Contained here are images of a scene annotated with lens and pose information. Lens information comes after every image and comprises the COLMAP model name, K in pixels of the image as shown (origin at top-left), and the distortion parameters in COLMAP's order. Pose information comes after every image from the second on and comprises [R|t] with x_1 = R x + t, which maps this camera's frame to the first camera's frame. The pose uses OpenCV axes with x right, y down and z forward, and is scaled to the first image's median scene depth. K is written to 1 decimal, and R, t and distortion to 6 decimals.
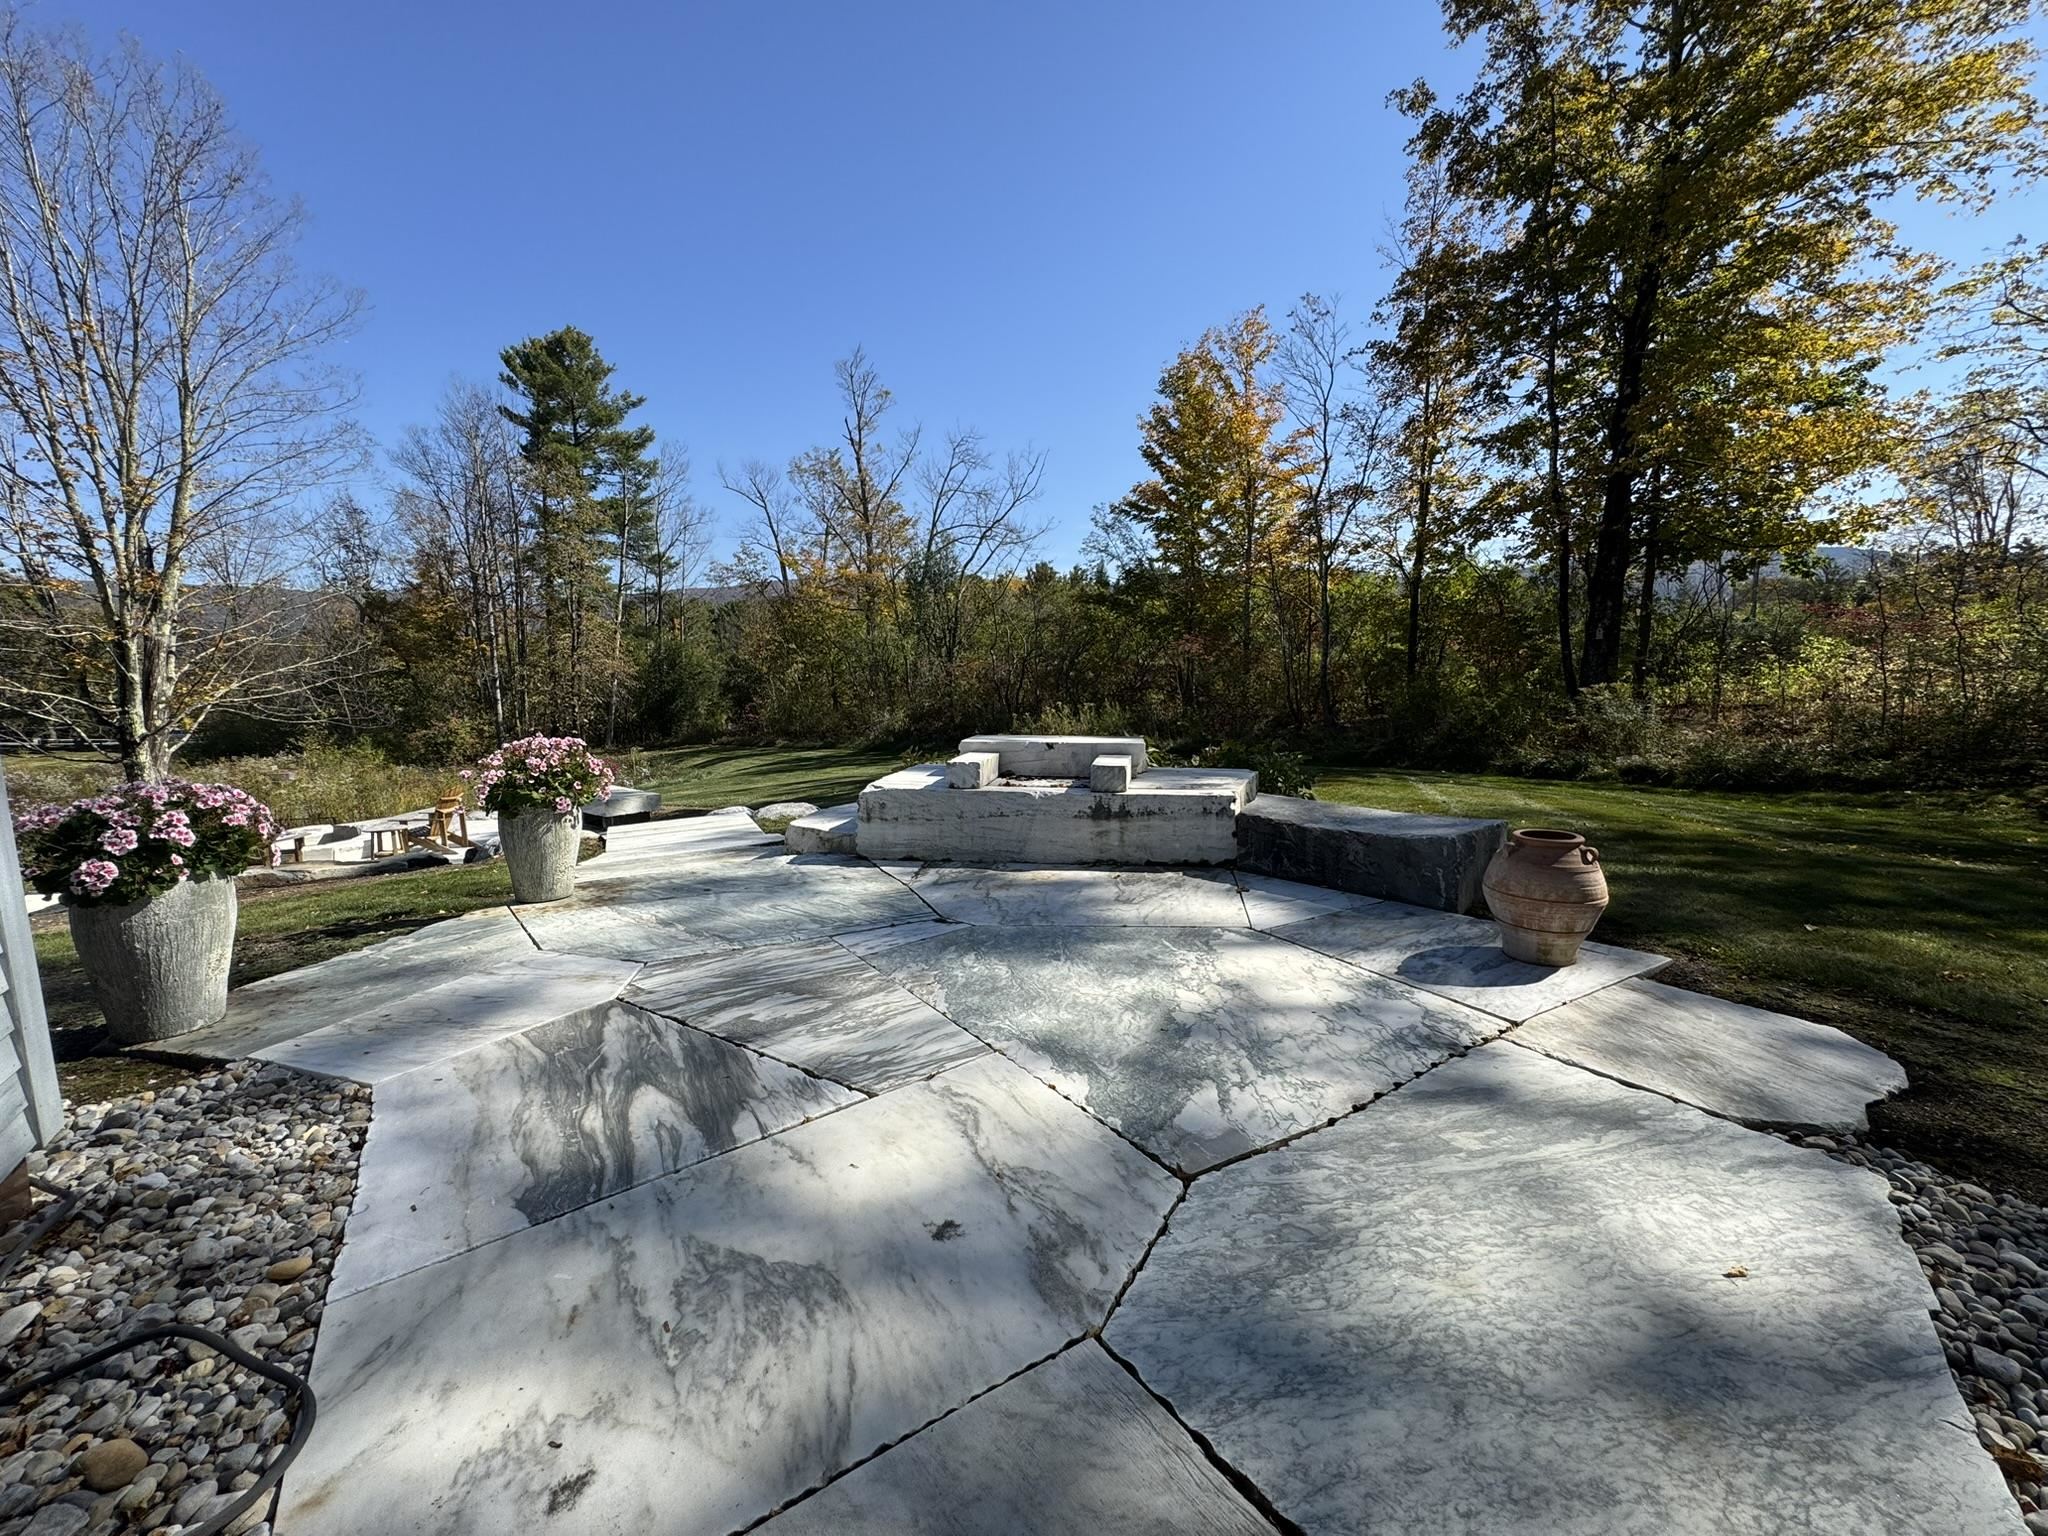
lens RADIAL K [[825.8, 0, 1024.0], [0, 825.8, 768.0], [0, 0, 1]] dist [-0.002358, -0.000207]
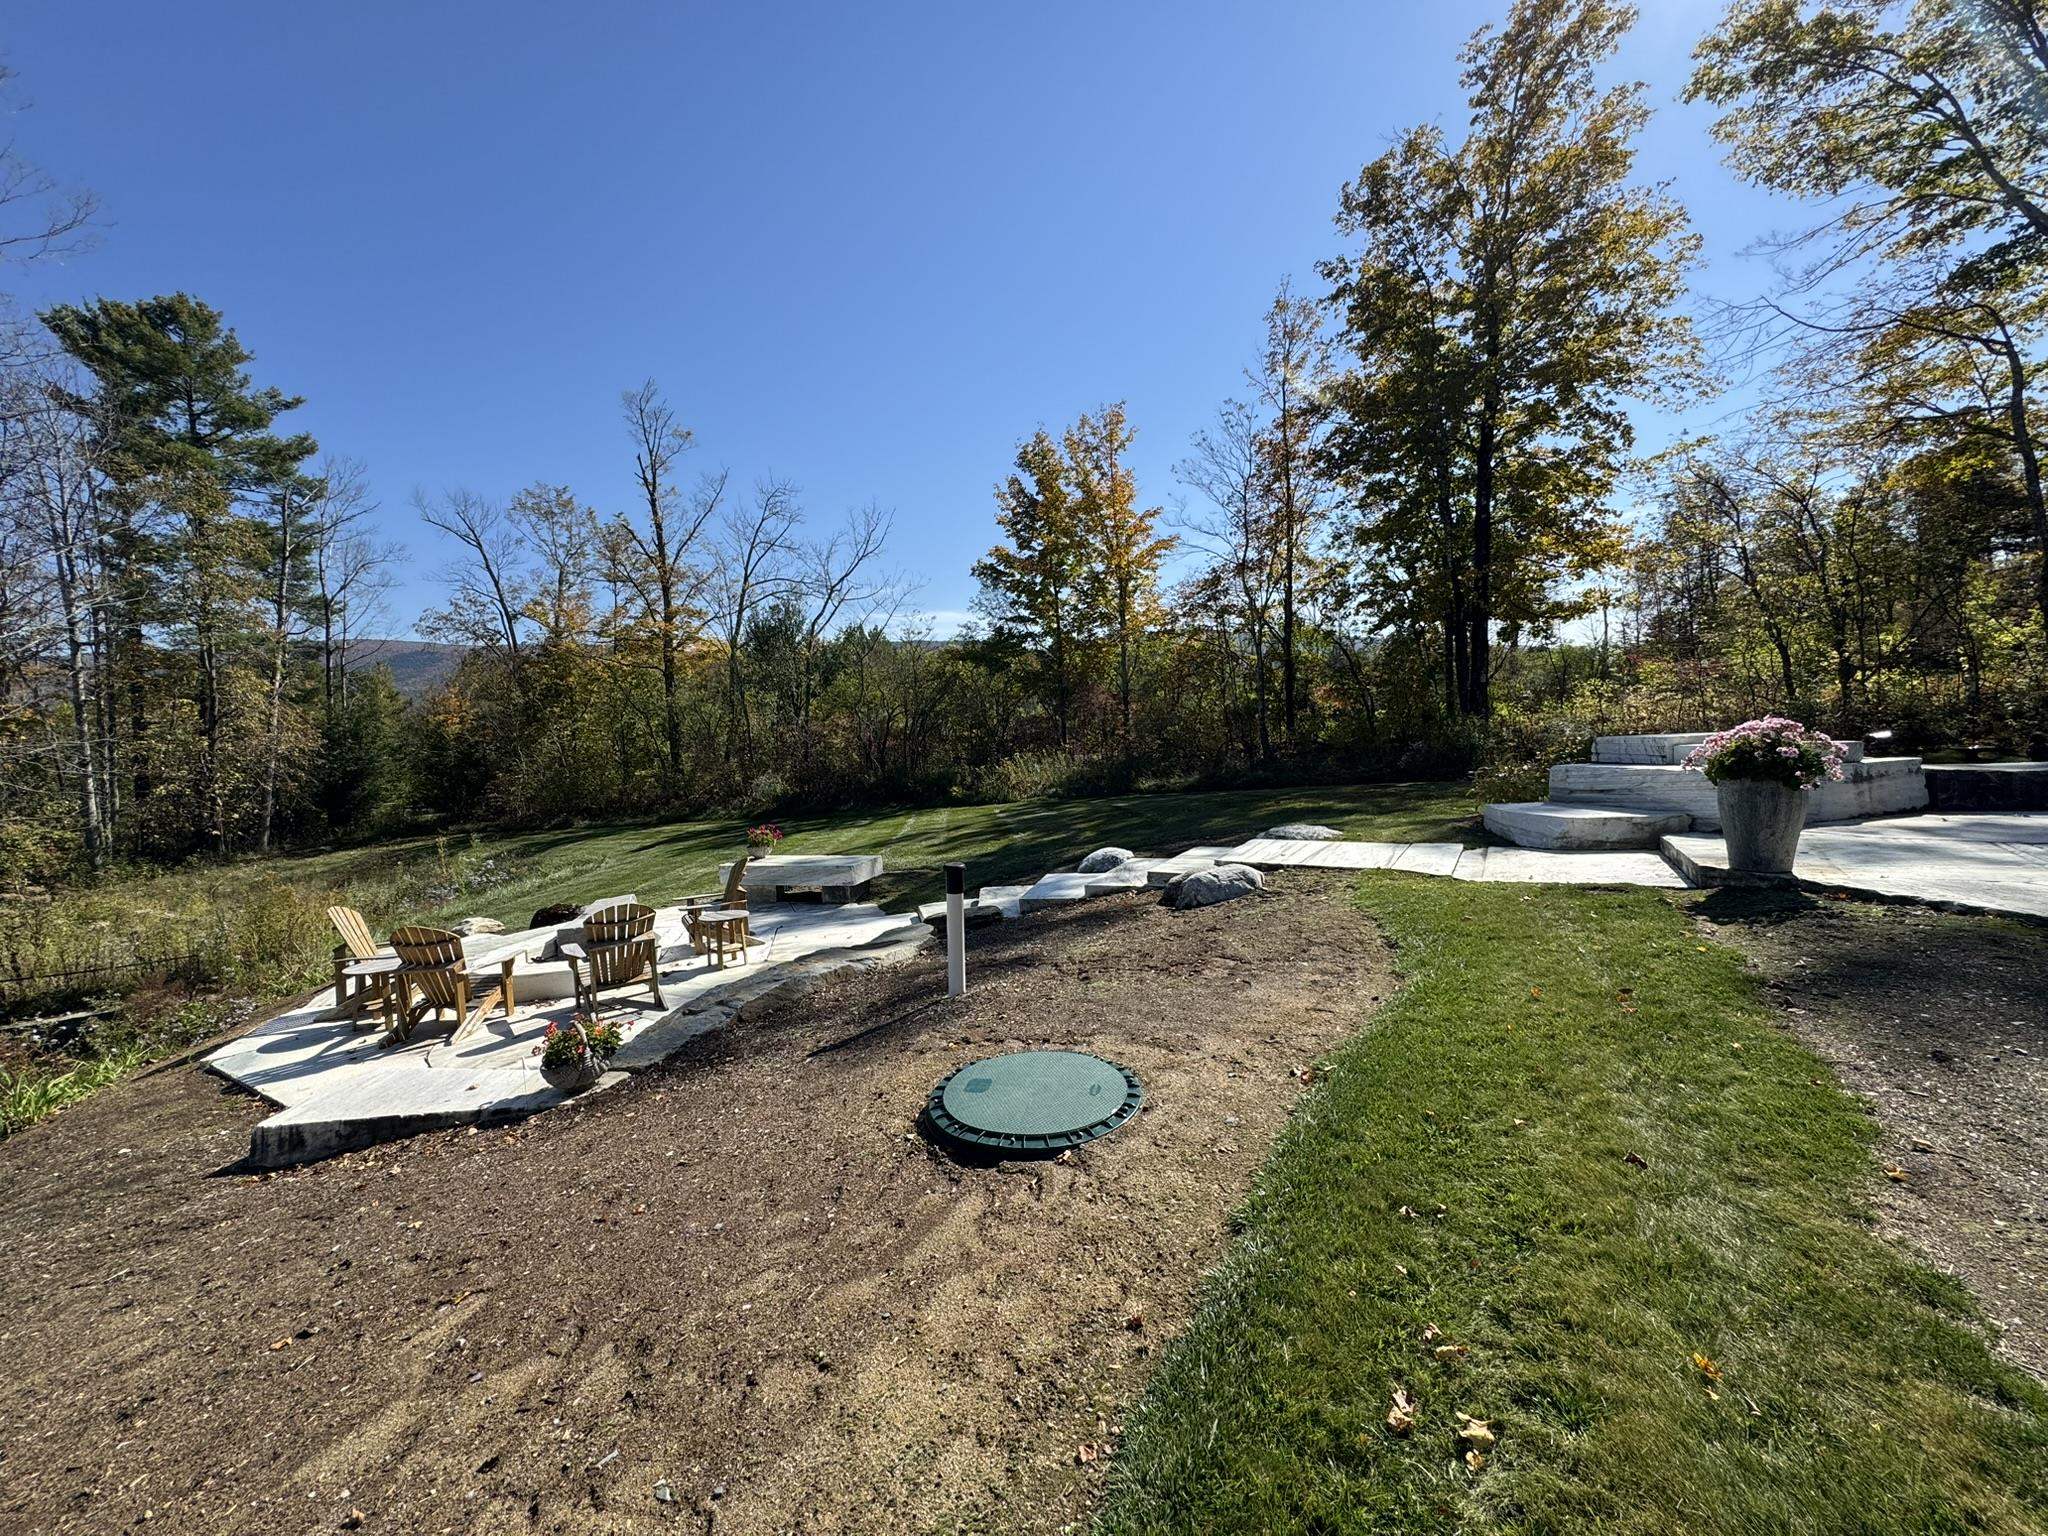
lens RADIAL K [[825.8, 0, 1024.0], [0, 825.8, 768.0], [0, 0, 1]] dist [-0.002358, -0.000207]
pose [[0.904467, -0.043139, 0.424356, -0.198677], [0.078522, 0.994709, -0.066241, 0.002745], [-0.419253, 0.093234, 0.903069, 0.047128]]
